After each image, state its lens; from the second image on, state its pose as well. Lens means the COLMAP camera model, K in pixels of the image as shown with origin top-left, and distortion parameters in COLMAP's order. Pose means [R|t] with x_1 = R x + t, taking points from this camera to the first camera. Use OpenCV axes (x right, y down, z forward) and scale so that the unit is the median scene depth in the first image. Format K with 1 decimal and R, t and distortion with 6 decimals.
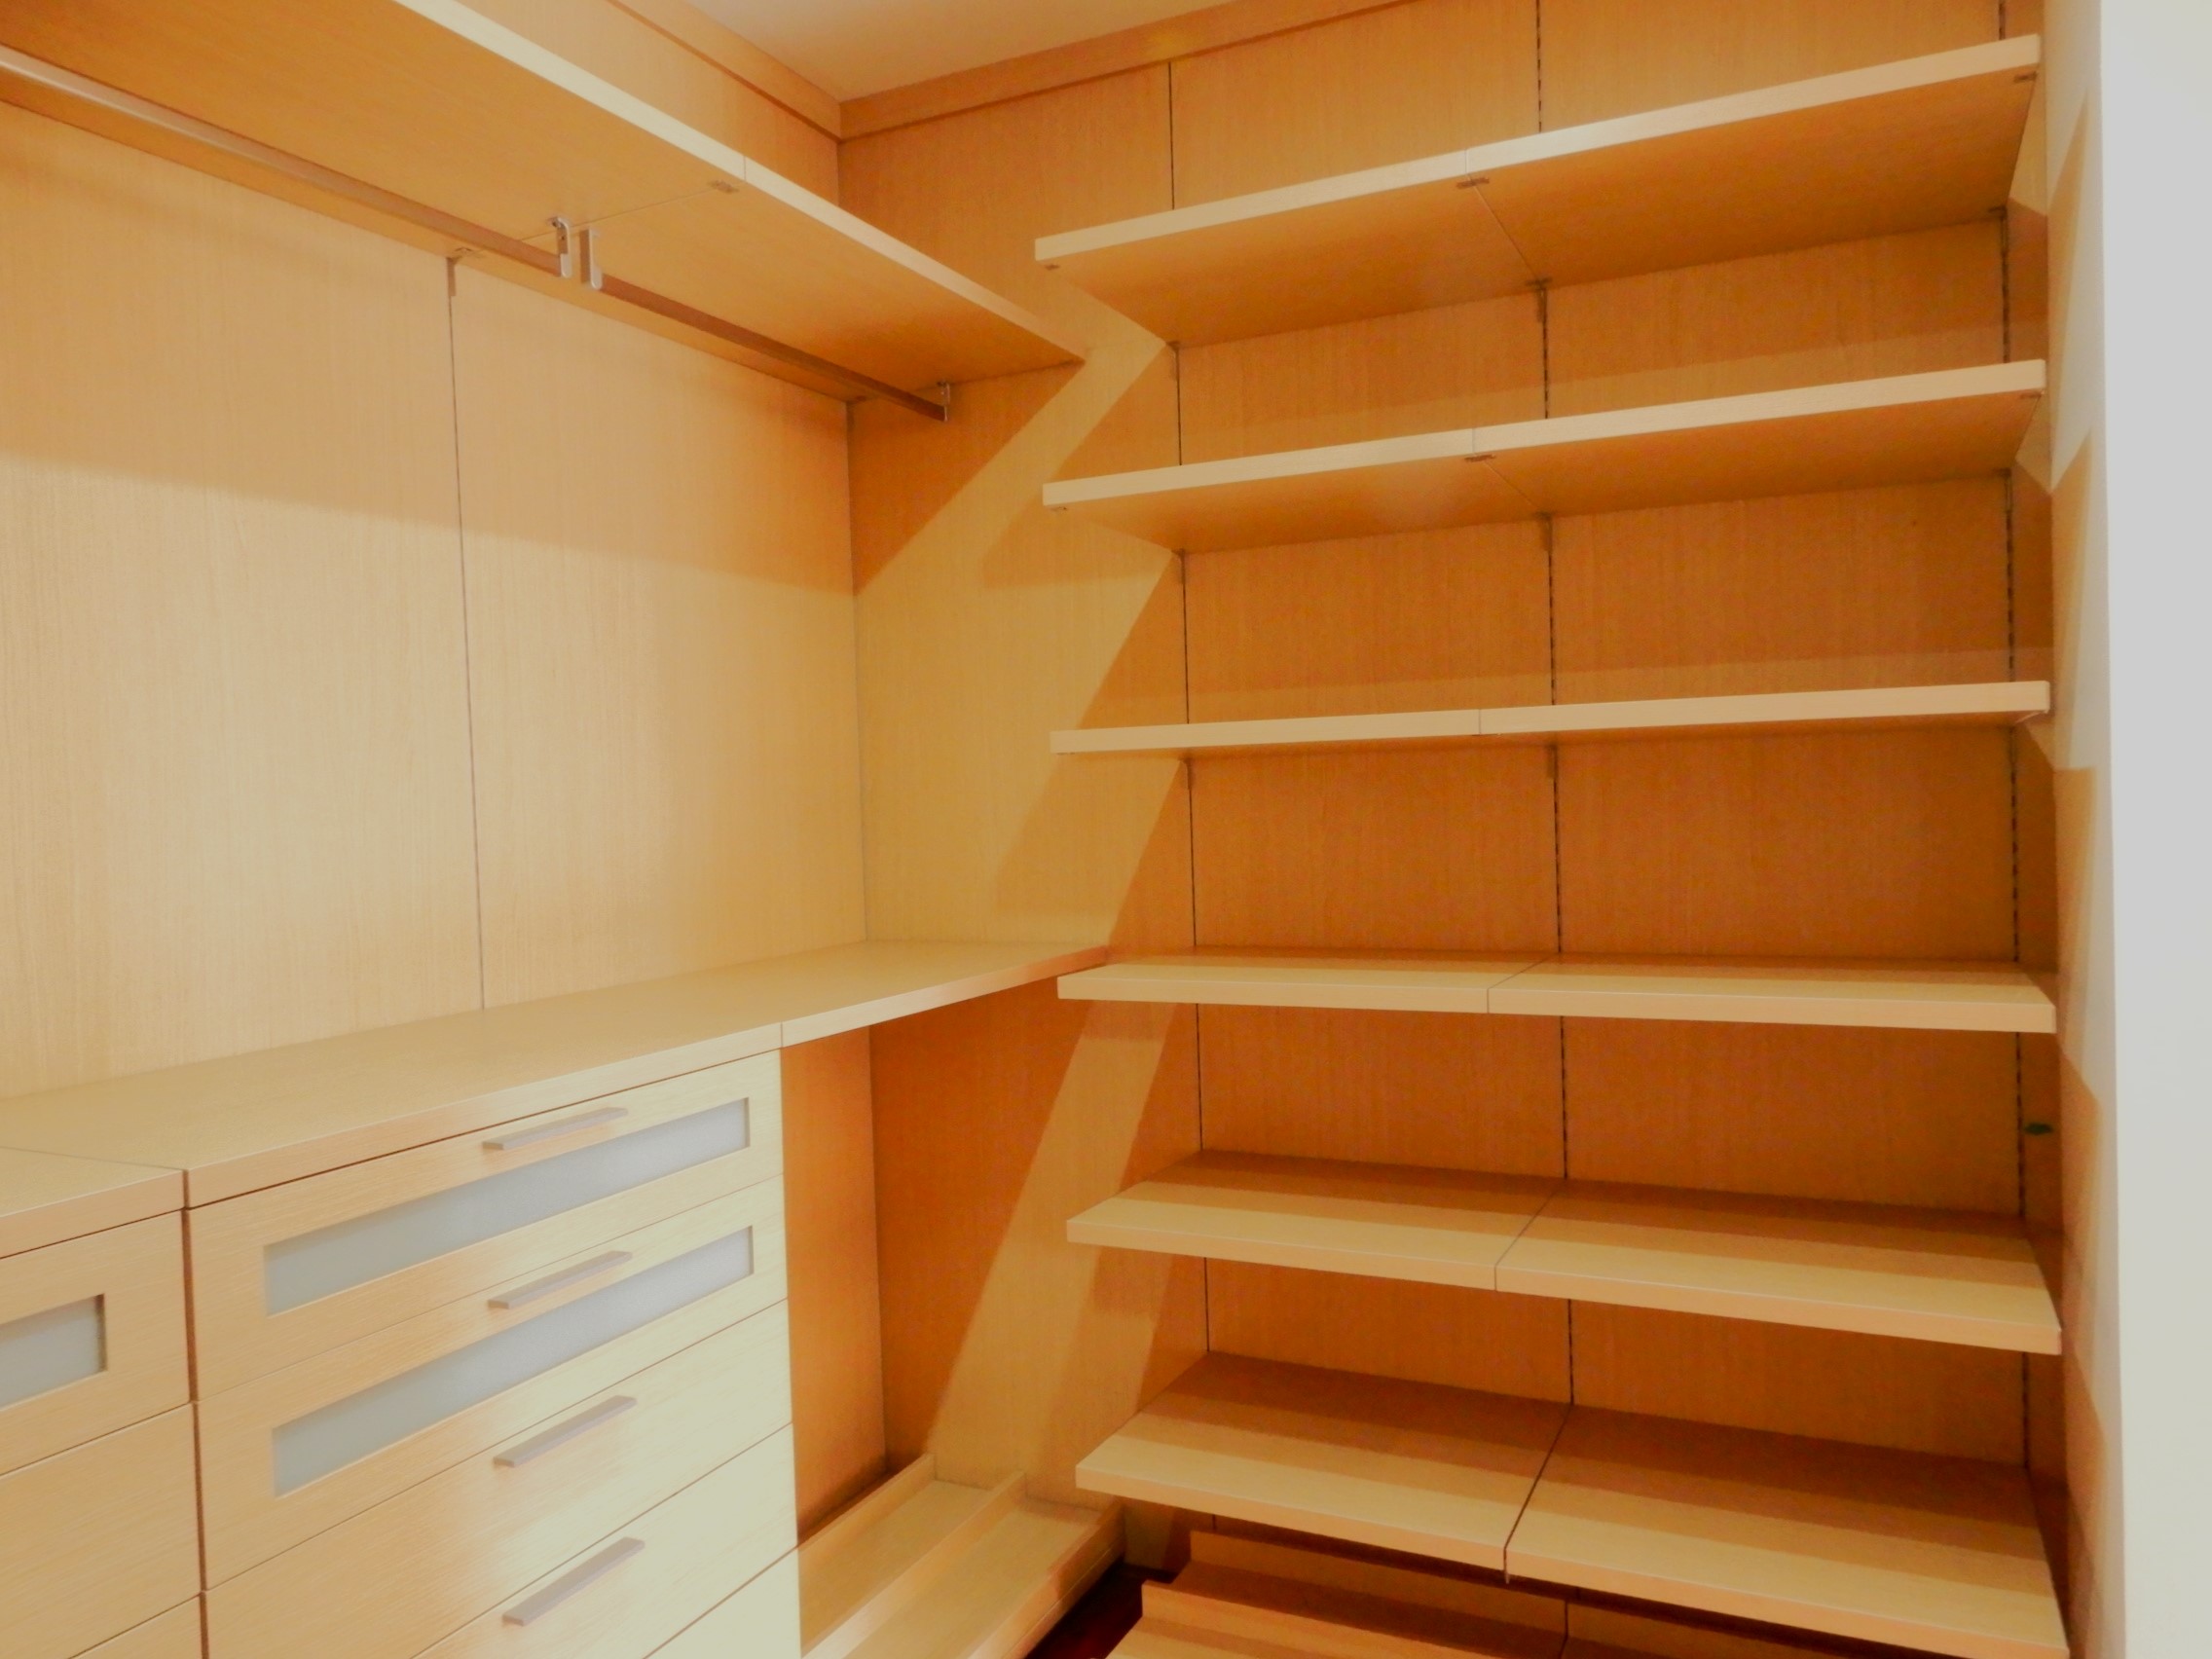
lens RADIAL K [[1574.1, 0, 1104.4], [0, 1574.1, 827.6], [0, 0, 1]] dist [-0.007399, 0.005256]
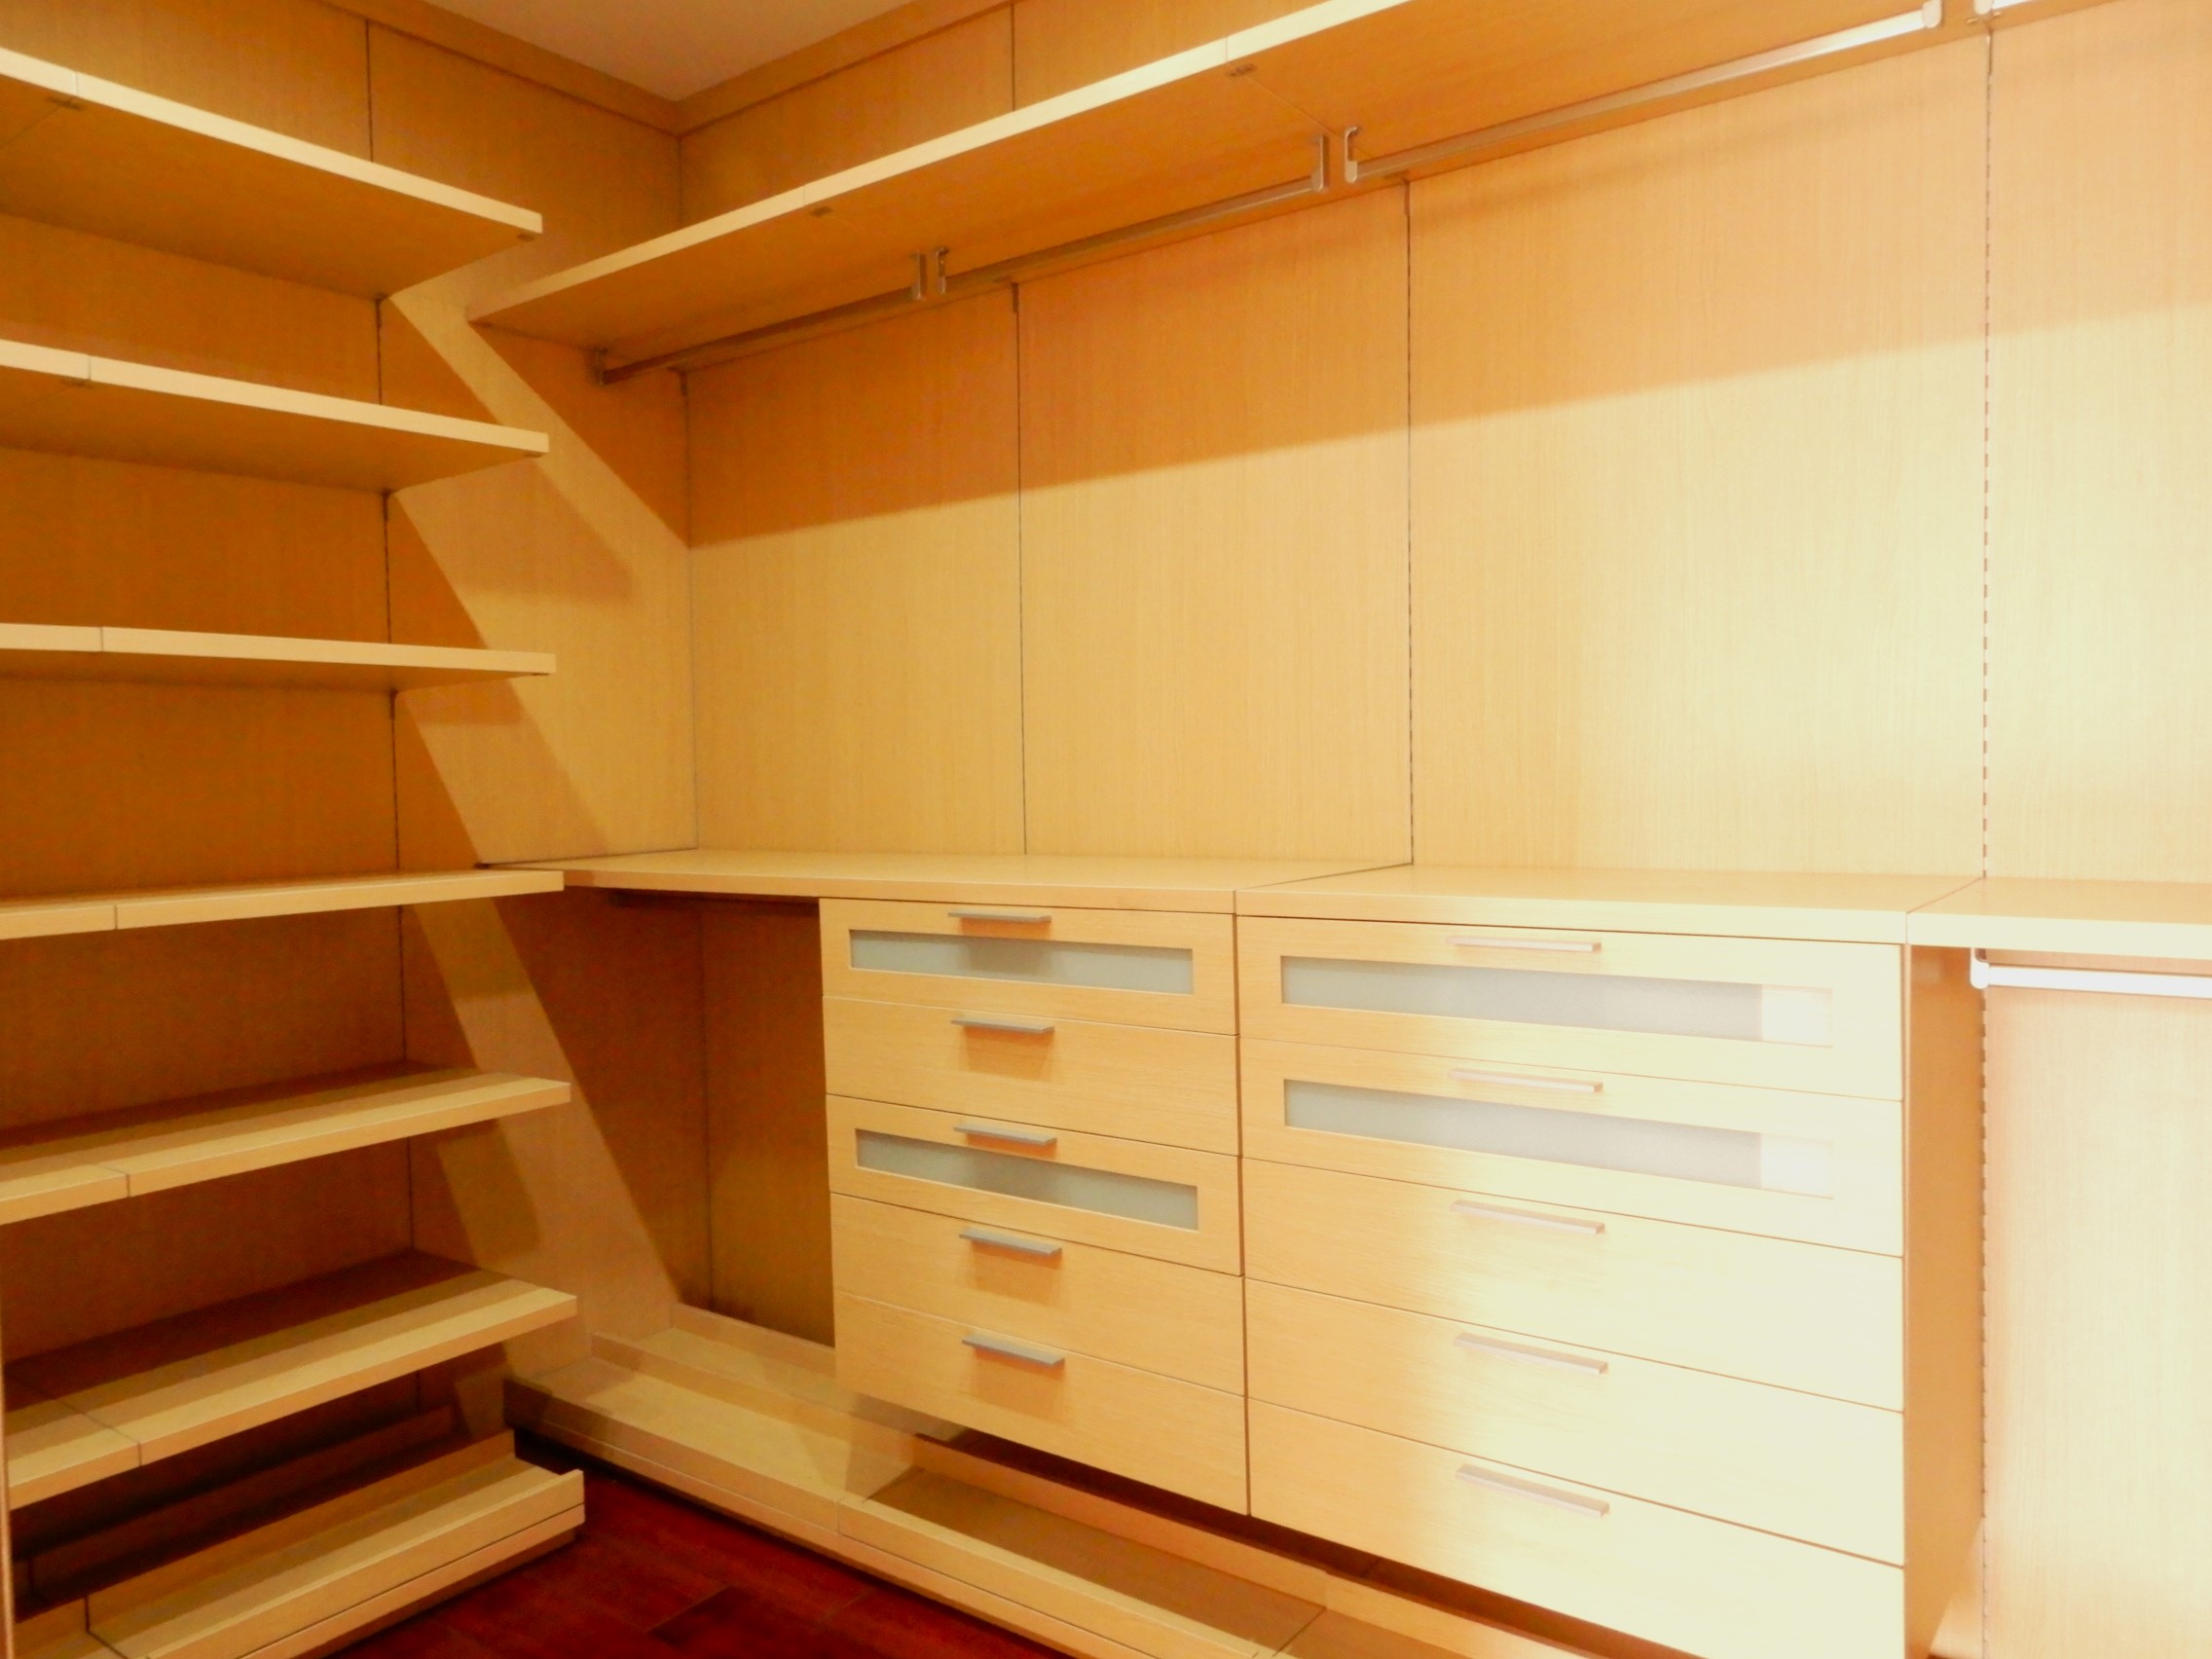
lens RADIAL K [[1574.1, 0, 1109.4], [0, 1574.1, 831.2], [0, 0, 1]] dist [-0.007399, 0.005256]
pose [[-0.189531, 0.078491, -0.978732, 0.832575], [-0.000724, 0.996788, 0.080079, 0.025104], [0.981874, 0.015887, -0.188865, 0.980477]]
